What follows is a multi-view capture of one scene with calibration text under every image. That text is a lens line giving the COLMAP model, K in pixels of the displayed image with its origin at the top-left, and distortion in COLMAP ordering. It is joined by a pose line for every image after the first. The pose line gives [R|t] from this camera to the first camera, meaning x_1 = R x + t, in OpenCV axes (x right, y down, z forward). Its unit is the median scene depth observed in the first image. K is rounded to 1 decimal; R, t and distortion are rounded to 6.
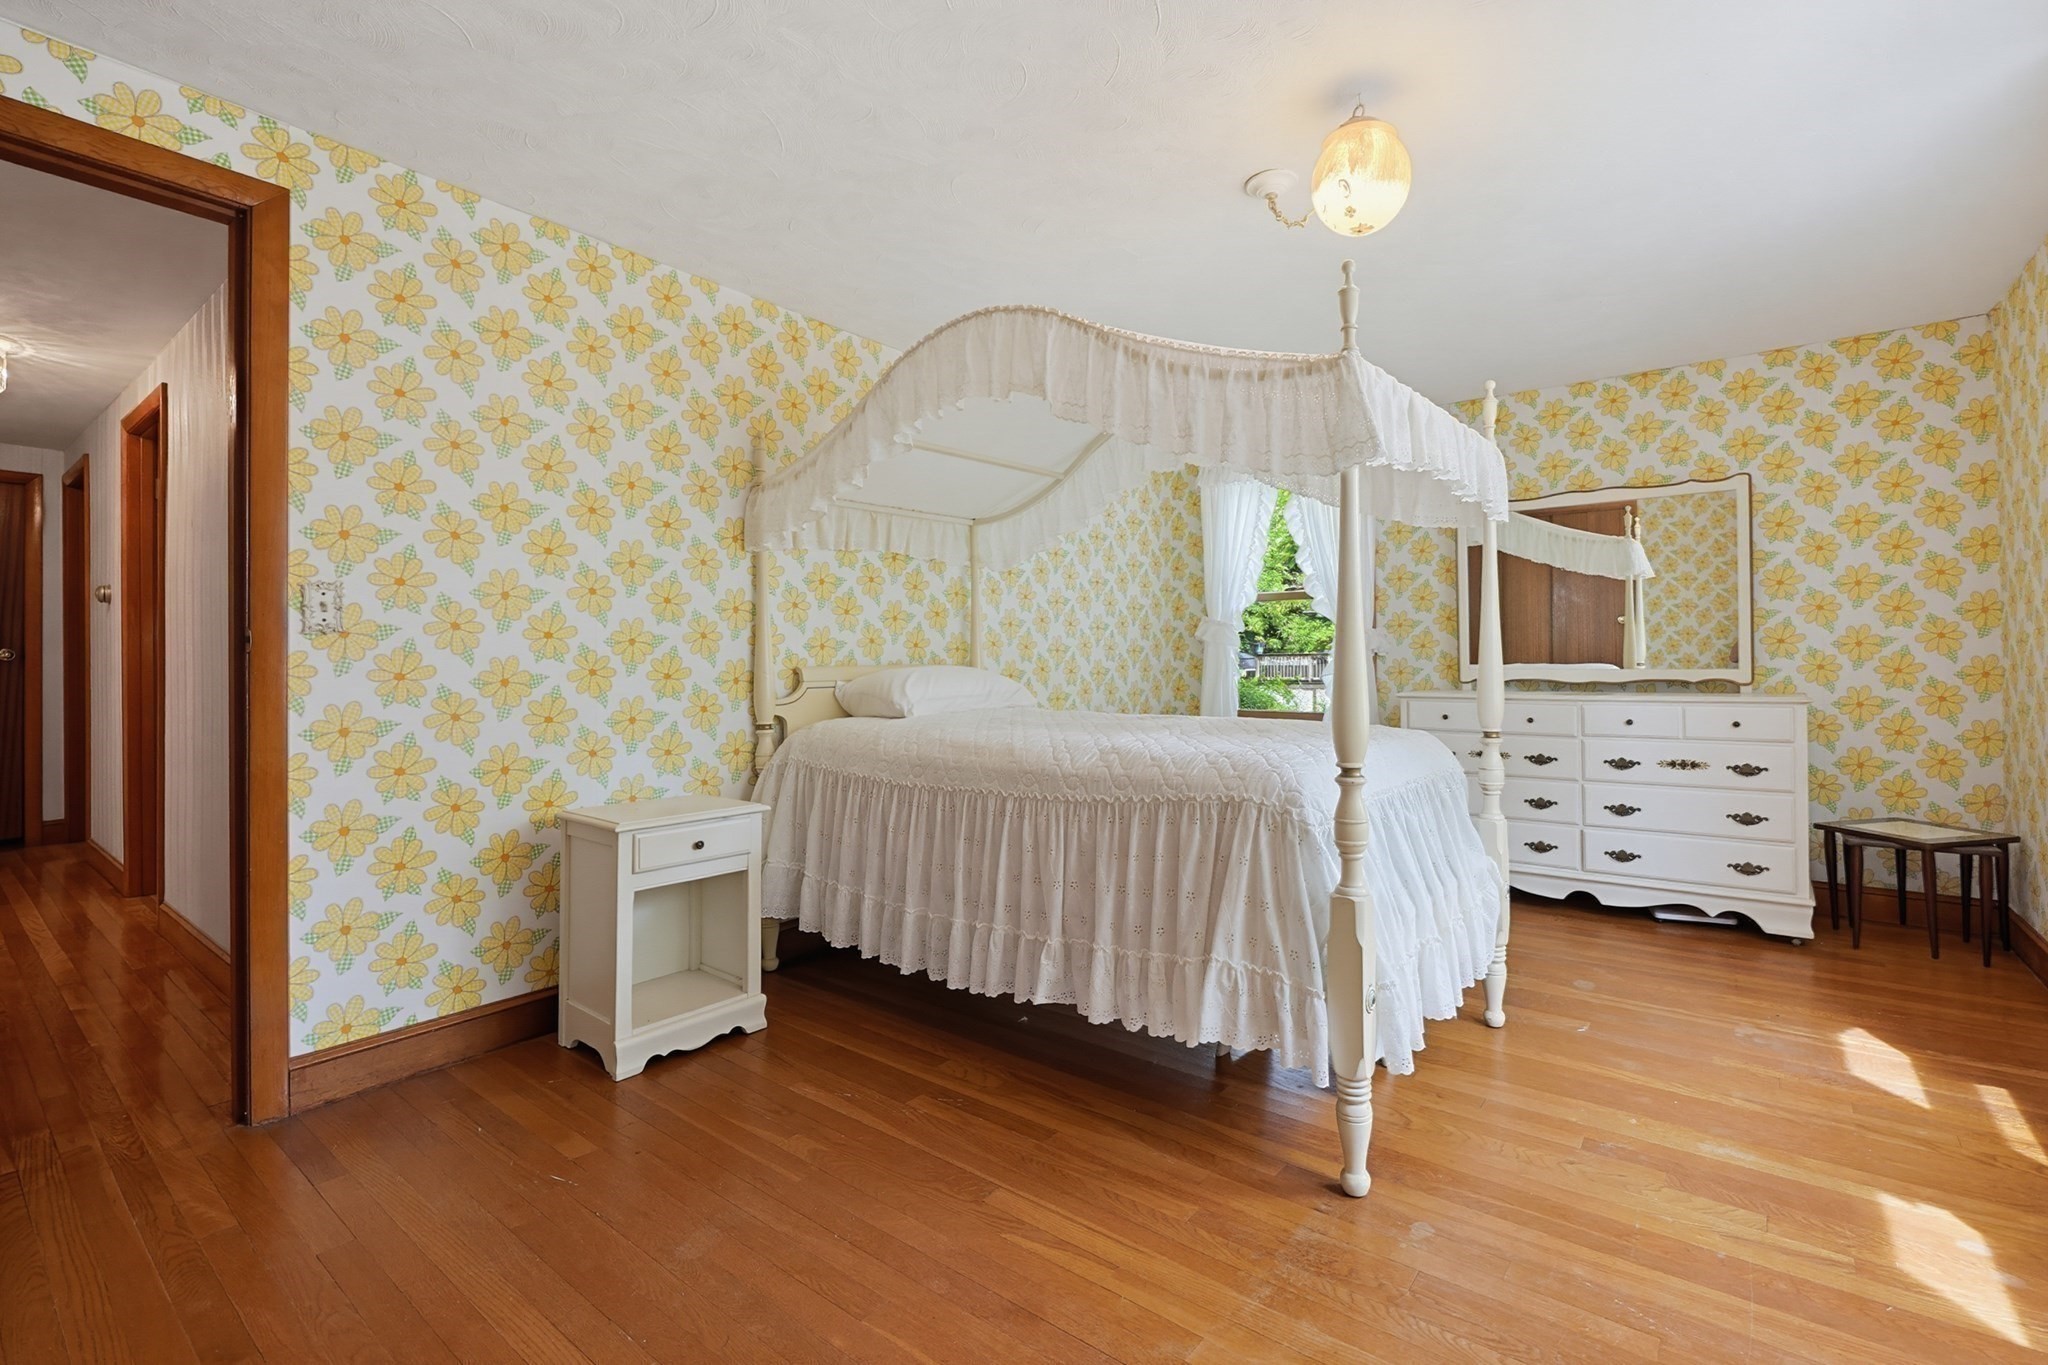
lens RADIAL K [[894.7, 0, 1054.8], [0, 894.7, 669.2], [0, 0, 1]] dist [0.000626, 0.000082]
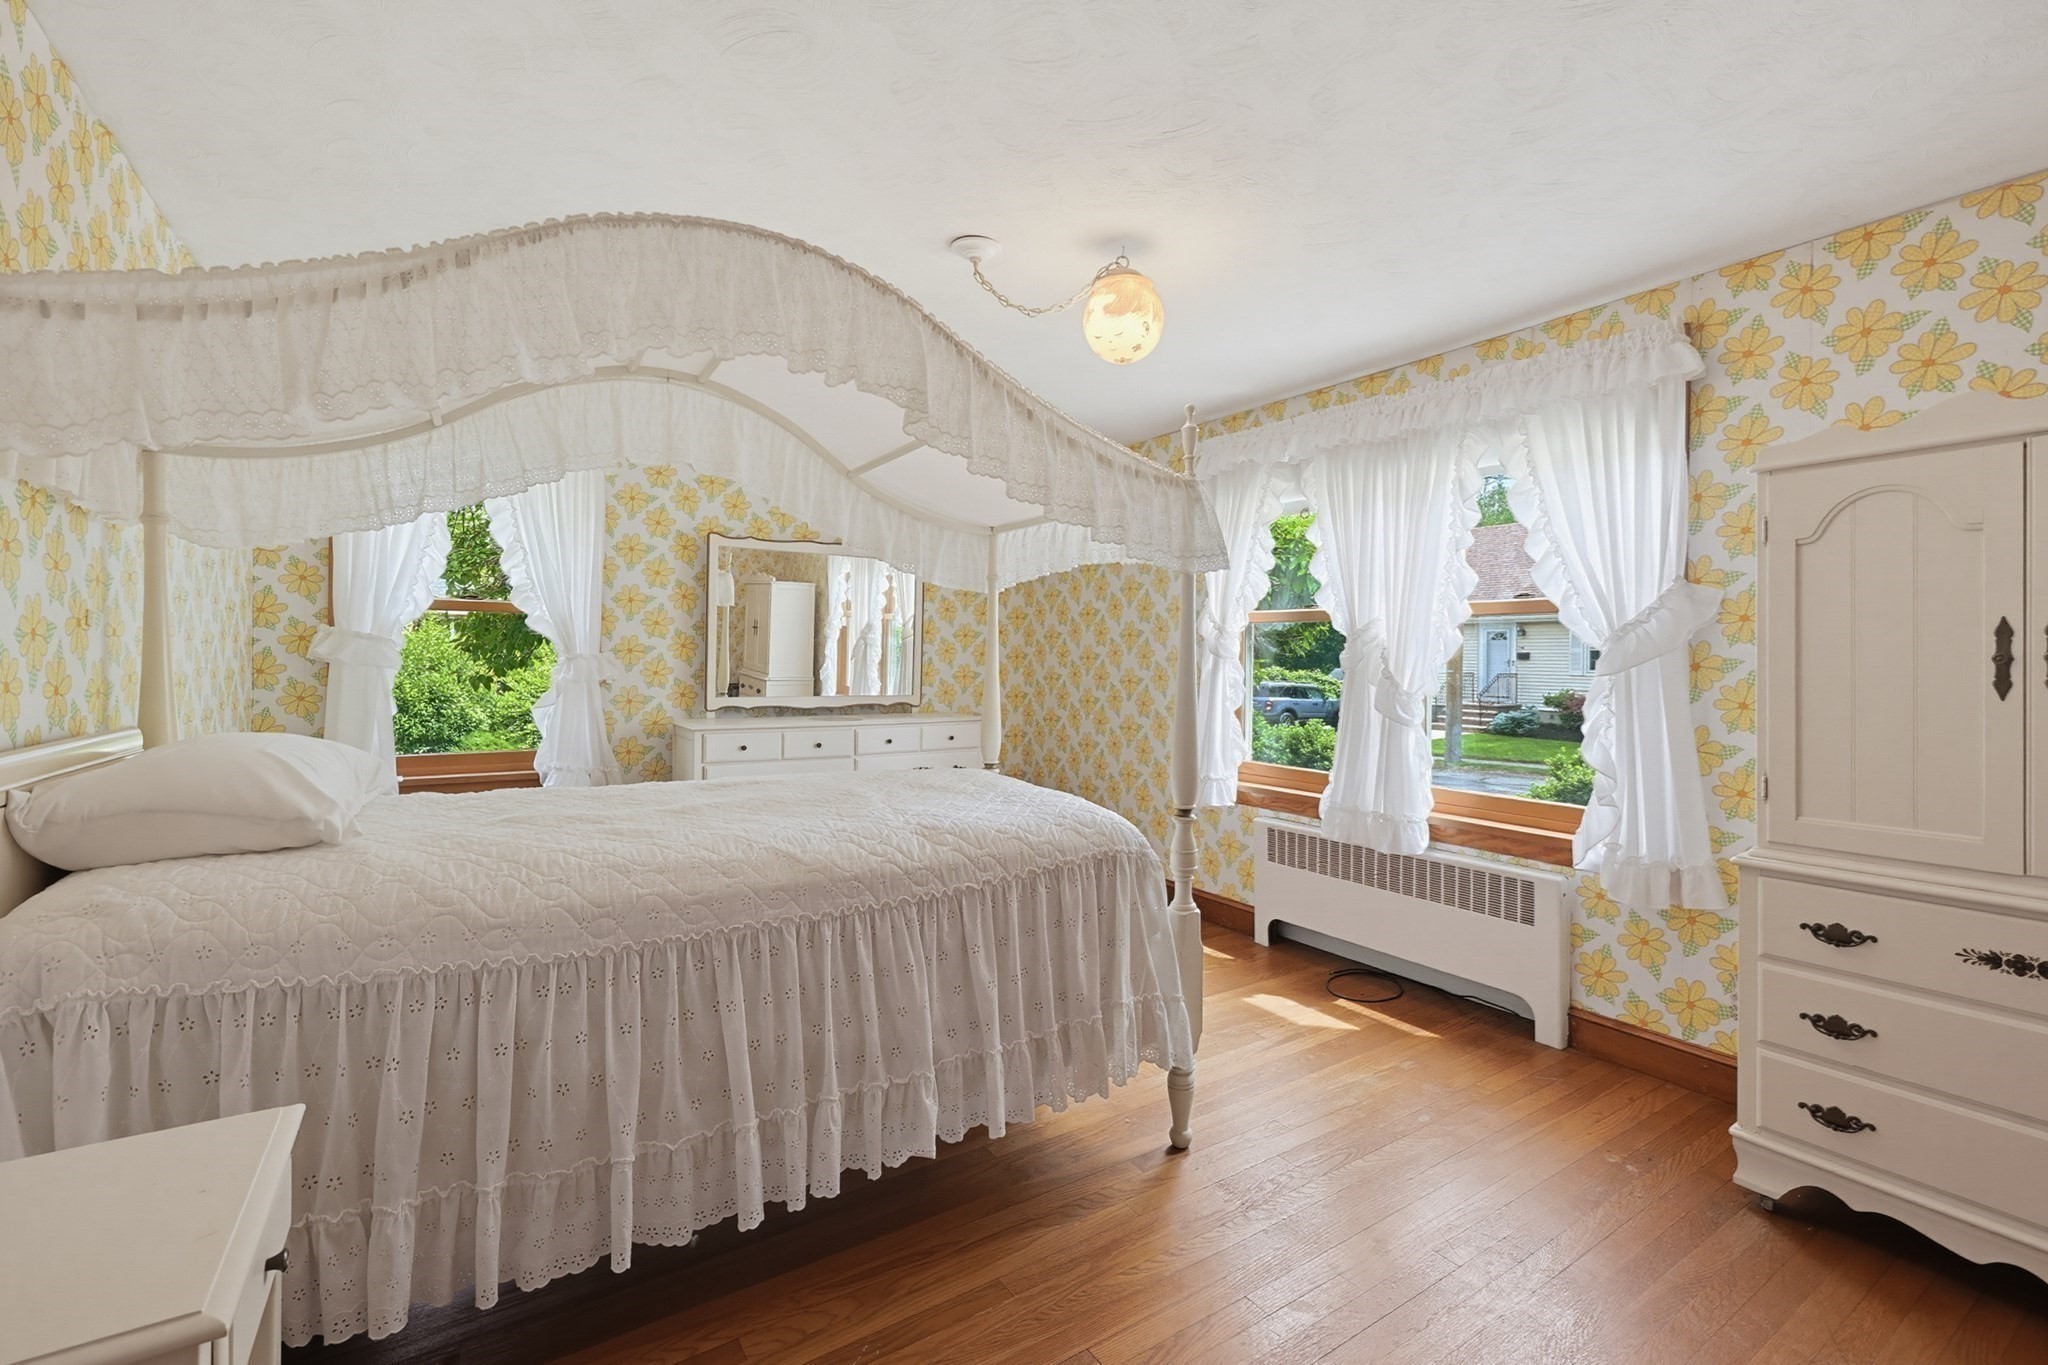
lens RADIAL K [[894.7, 0, 1054.8], [0, 894.7, 669.2], [0, 0, 1]] dist [0.000626, 0.000082]
pose [[0.317689, 0.000279, 0.948195, -0.675772], [-0.003516, 0.999993, 0.000884, -0.063022], [-0.948188, -0.003615, 0.317688, 0.573268]]
